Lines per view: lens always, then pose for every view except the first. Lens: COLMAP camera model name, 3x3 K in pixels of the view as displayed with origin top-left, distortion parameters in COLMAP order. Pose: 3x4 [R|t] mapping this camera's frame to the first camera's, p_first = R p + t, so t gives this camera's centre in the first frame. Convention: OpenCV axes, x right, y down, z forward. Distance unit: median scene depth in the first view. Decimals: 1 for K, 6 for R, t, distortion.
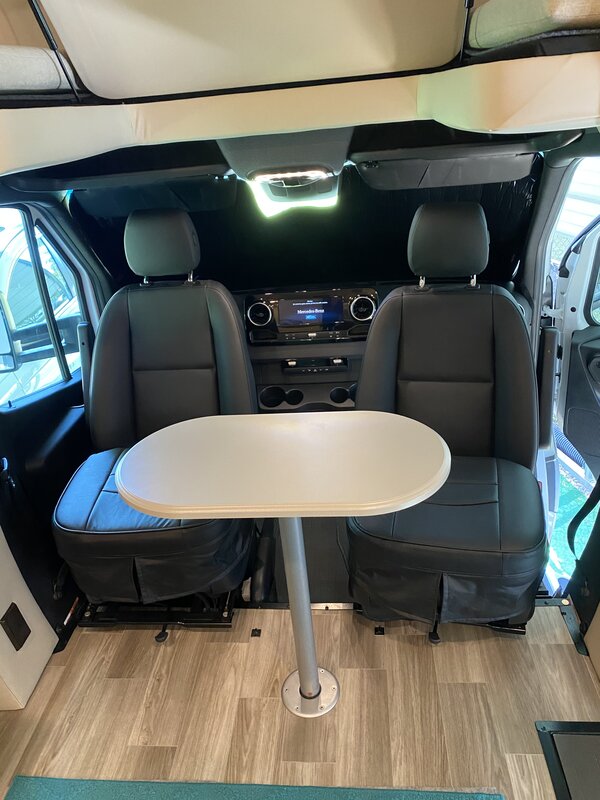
lens RADIAL K [[610.0, 0, 292.9], [0, 610.0, 395.3], [0, 0, 1]] dist [0.028638, -0.032459]
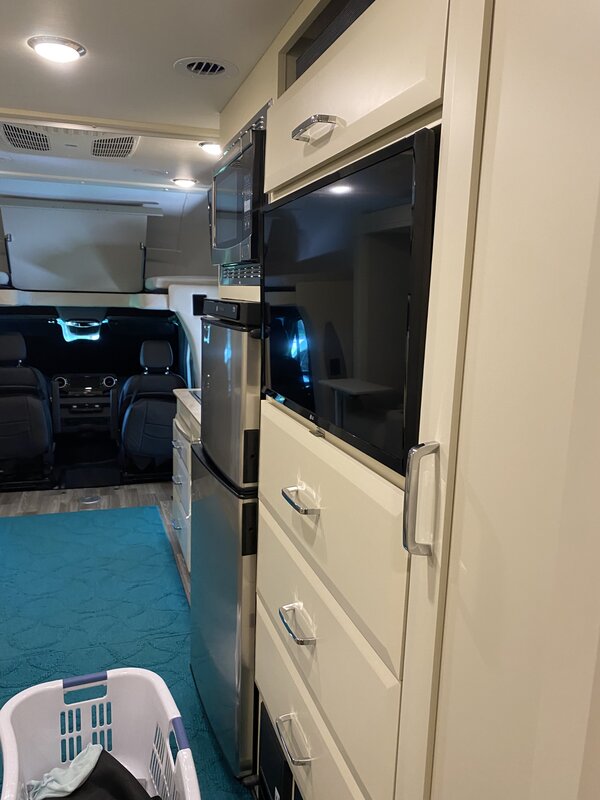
lens RADIAL K [[610.0, 0, 298.4], [0, 610.0, 399.7], [0, 0, 1]] dist [0.028638, -0.032459]
pose [[0.911028, 0.043360, 0.410058, -0.249882], [0.082544, 0.955149, -0.284387, 0.890699], [-0.403997, 0.292932, 0.866589, -1.773134]]
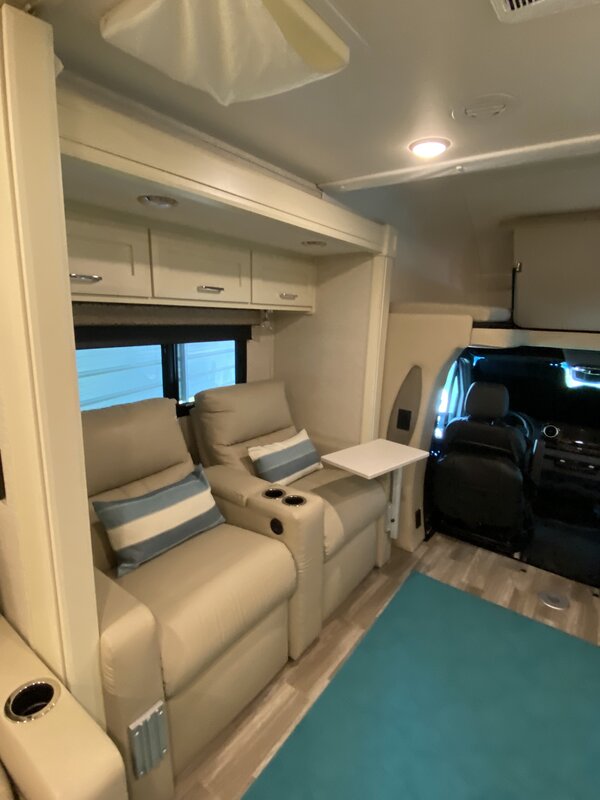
lens RADIAL K [[396.0, 0, 301.9], [0, 396.0, 403.6], [0, 0, 1]] dist [0.015897, -0.020700]
pose [[0.843274, 0.226827, -0.487276, -0.183079], [-0.333206, 0.931976, -0.142808, 0.337306], [0.421738, 0.282789, 0.861491, -0.688056]]
